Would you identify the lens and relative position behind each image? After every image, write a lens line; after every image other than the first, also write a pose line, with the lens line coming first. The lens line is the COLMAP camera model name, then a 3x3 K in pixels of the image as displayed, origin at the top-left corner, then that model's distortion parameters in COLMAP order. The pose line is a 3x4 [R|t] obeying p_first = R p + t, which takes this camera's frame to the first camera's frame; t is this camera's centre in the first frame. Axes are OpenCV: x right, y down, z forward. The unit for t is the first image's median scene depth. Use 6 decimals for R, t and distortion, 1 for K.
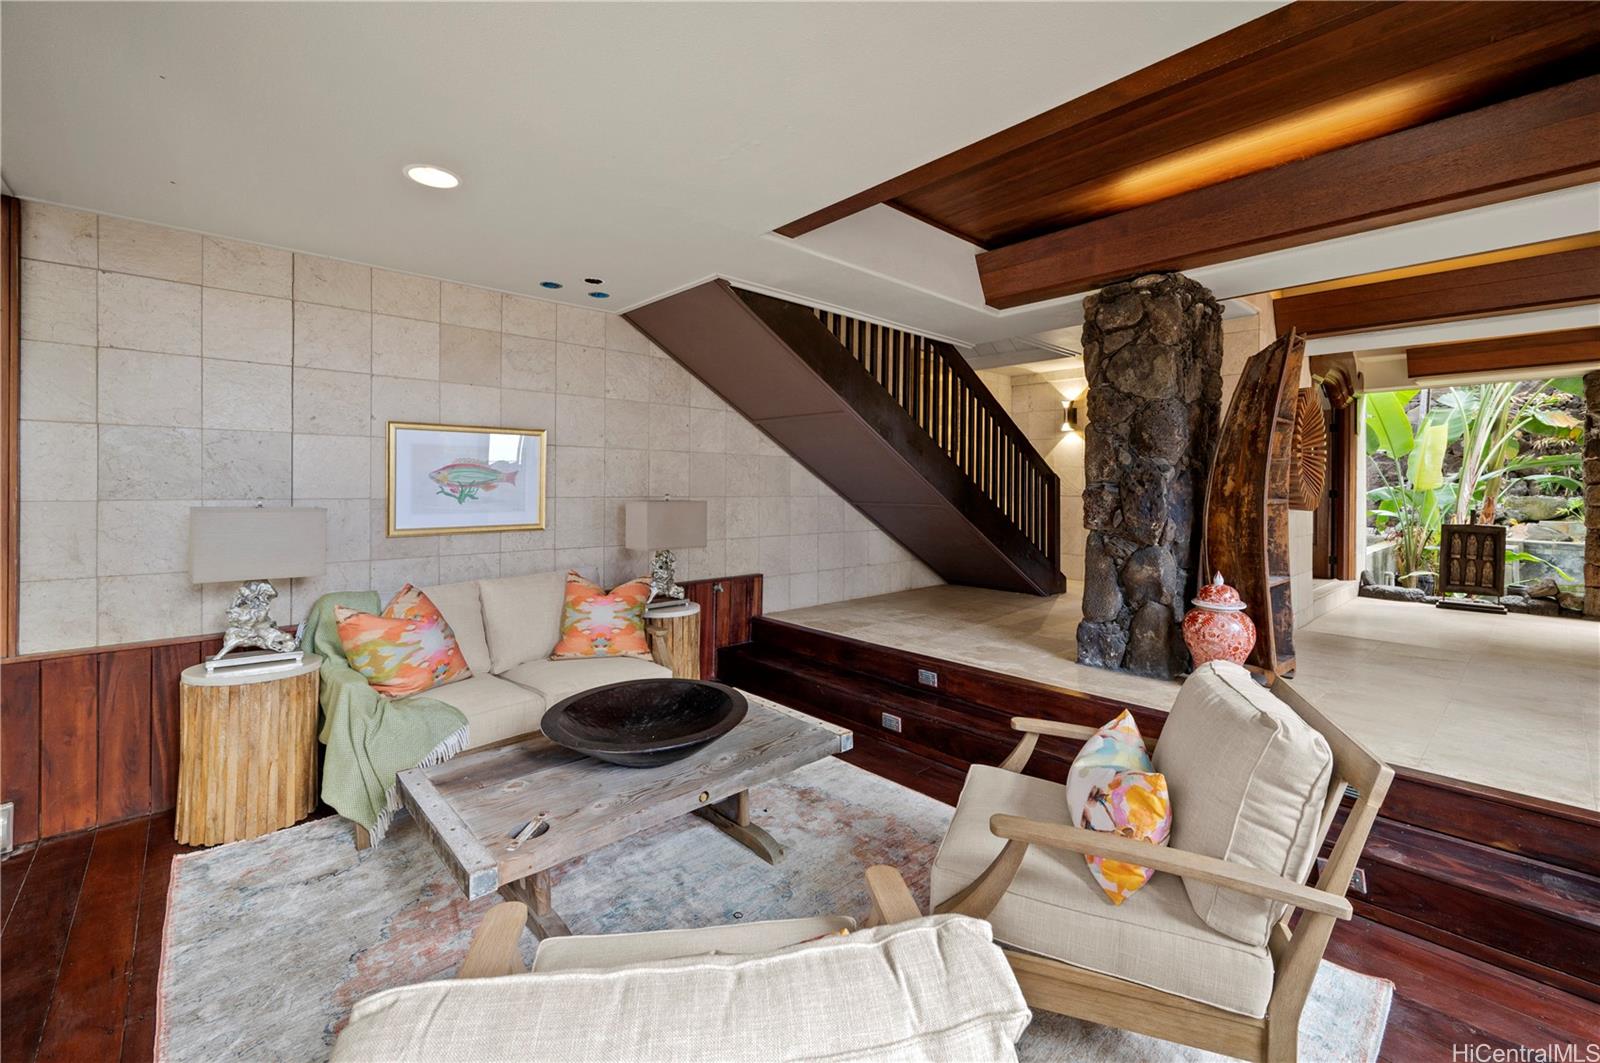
lens RADIAL K [[686.7, 0, 798.8], [0, 686.7, 488.8], [0, 0, 1]] dist [-0.001891, -0.000465]
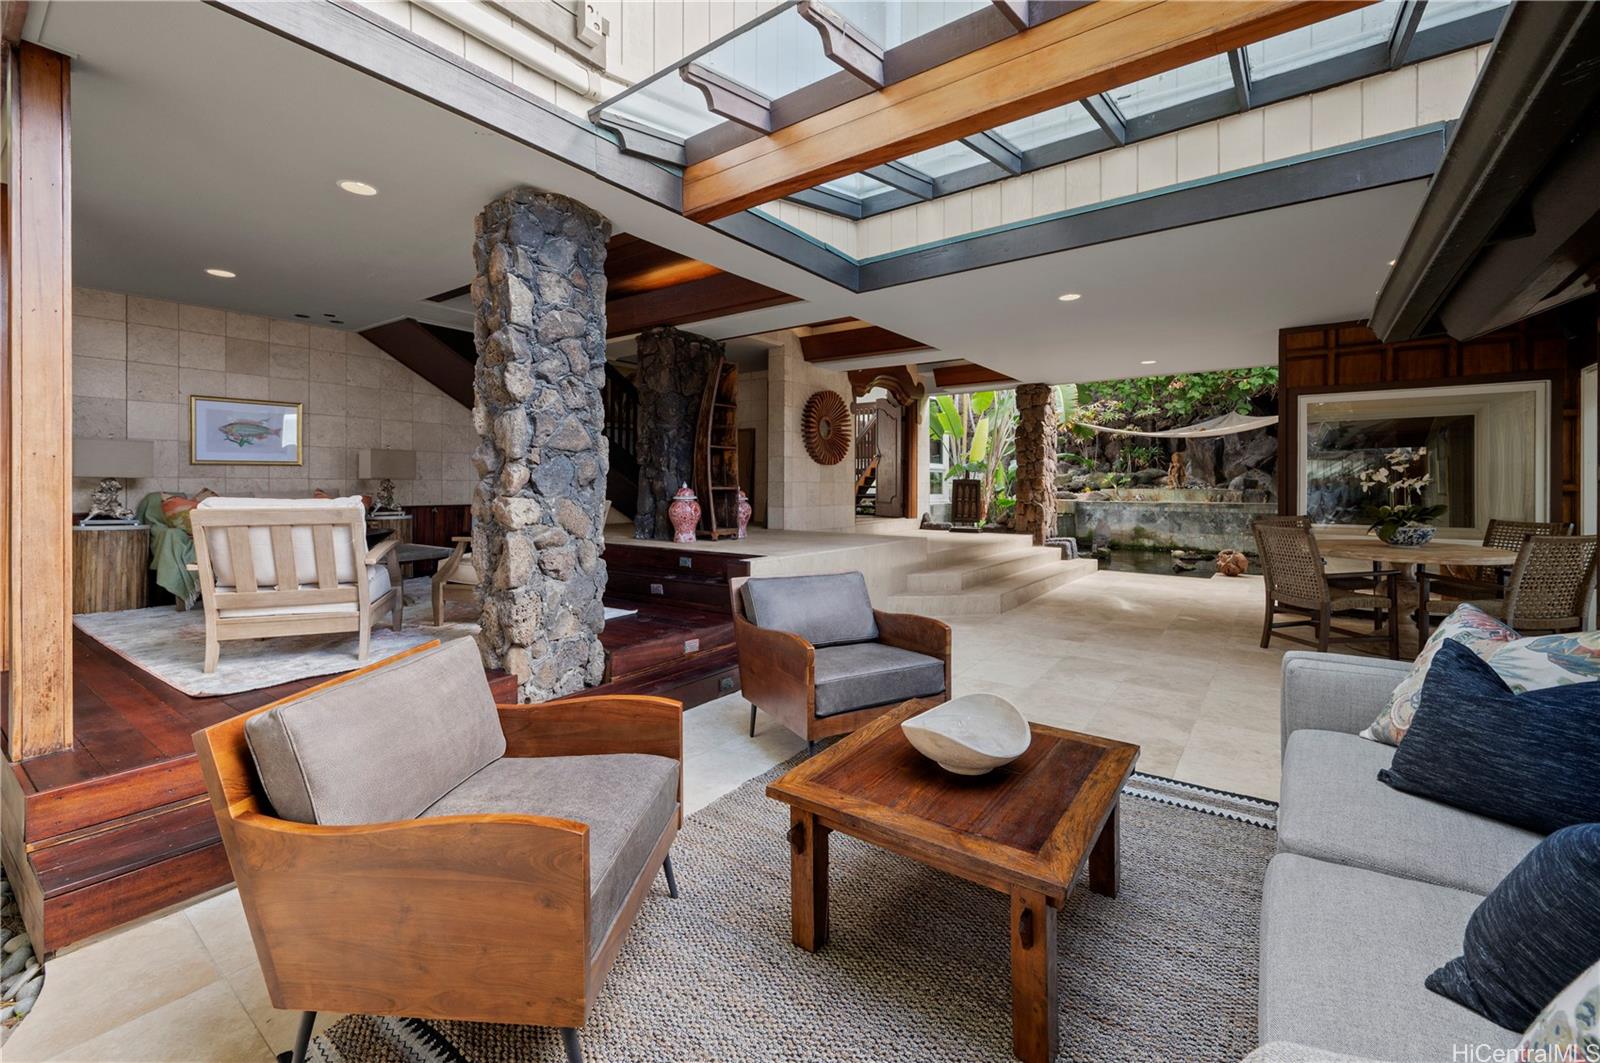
lens RADIAL K [[686.7, 0, 798.8], [0, 686.7, 488.8], [0, 0, 1]] dist [-0.001891, -0.000465]
pose [[0.978253, -0.004895, 0.207358, 0.491459], [0.004633, 0.999988, 0.001747, 0.130254], [-0.207364, -0.000748, 0.978264, -0.916773]]
